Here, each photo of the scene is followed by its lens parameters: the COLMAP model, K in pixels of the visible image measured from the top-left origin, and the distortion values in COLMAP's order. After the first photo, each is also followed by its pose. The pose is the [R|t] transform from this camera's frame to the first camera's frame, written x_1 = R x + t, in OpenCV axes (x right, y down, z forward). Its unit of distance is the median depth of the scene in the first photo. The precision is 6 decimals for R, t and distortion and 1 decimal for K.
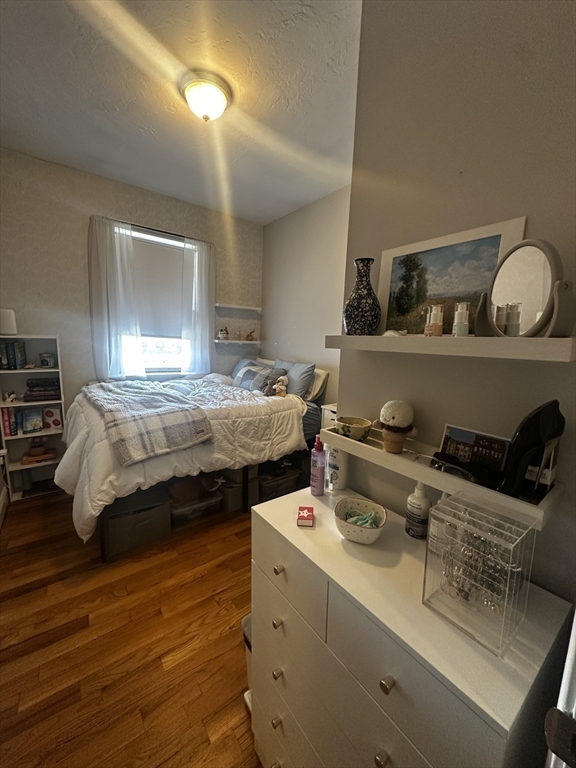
lens RADIAL K [[306.7, 0, 288.0], [0, 306.7, 384.0], [0, 0, 1]] dist [0.003704, -0.000489]
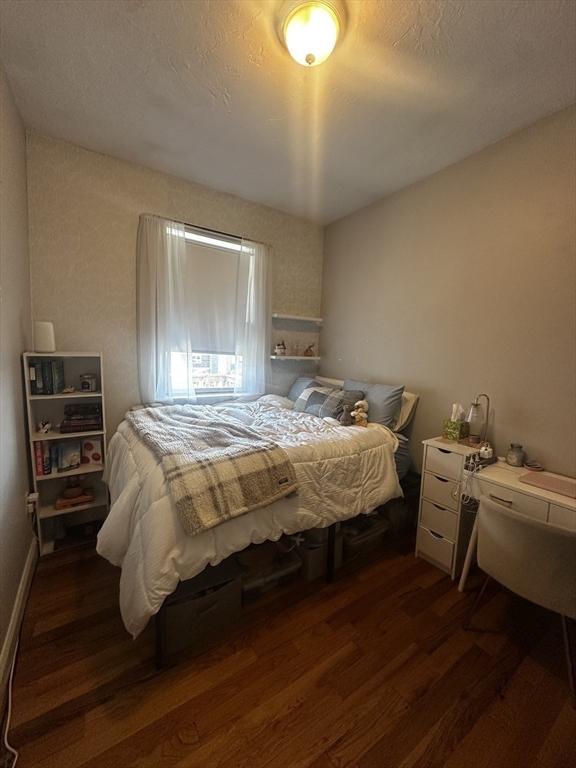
lens RADIAL K [[306.7, 0, 289.8], [0, 306.7, 384.2], [0, 0, 1]] dist [0.003704, -0.000489]
pose [[0.997957, 0.002557, -0.063830, -0.184015], [-0.005102, 0.999197, -0.039746, -0.041607], [0.063677, 0.039991, 0.997169, 0.203012]]
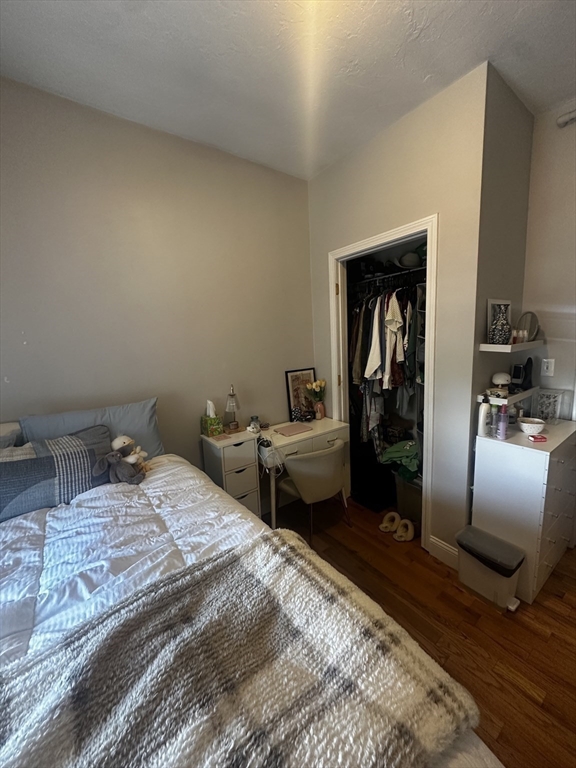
lens RADIAL K [[306.7, 0, 289.0], [0, 306.7, 380.7], [0, 0, 1]] dist [0.003704, -0.000489]
pose [[-0.011702, -0.183019, 0.983040, -0.615337], [0.174993, 0.967560, 0.182220, -0.194253], [-0.984500, 0.174157, 0.020705, 0.836185]]
